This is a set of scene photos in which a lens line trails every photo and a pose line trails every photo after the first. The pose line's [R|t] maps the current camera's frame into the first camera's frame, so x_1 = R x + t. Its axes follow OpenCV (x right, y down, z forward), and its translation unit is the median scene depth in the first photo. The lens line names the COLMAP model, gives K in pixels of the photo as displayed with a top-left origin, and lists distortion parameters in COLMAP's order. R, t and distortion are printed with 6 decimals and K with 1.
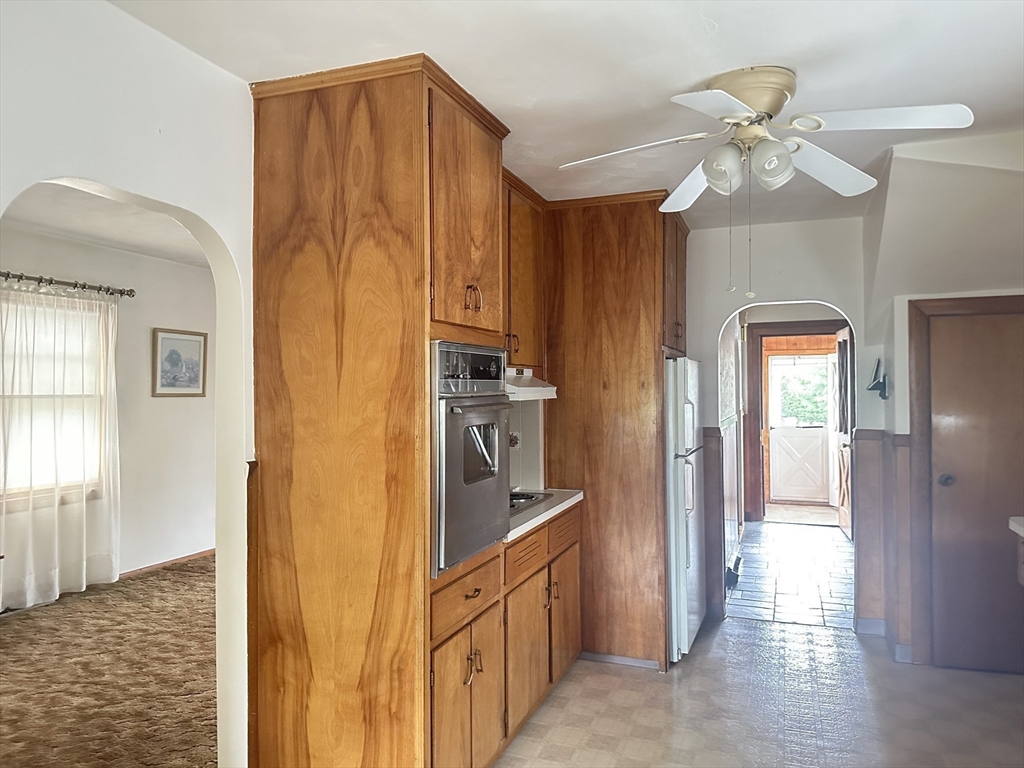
lens RADIAL K [[726.1, 0, 514.7], [0, 726.1, 382.2], [0, 0, 1]] dist [0.119476, -0.178427]
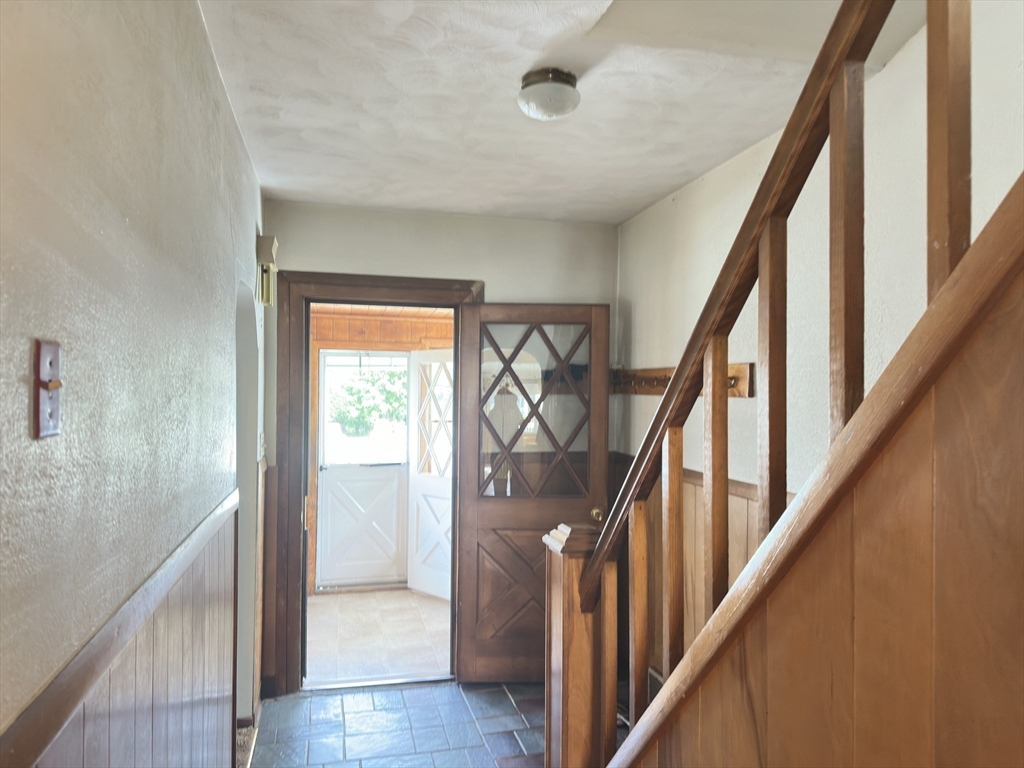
lens RADIAL K [[716.2, 0, 513.8], [0, 716.2, 378.8], [0, 0, 1]] dist [0.116330, -0.144744]
pose [[0.824636, 0.020249, 0.565301, 0.122007], [-0.012737, 0.999770, -0.017232, -0.003458], [-0.565520, 0.007010, 0.824705, 0.360753]]
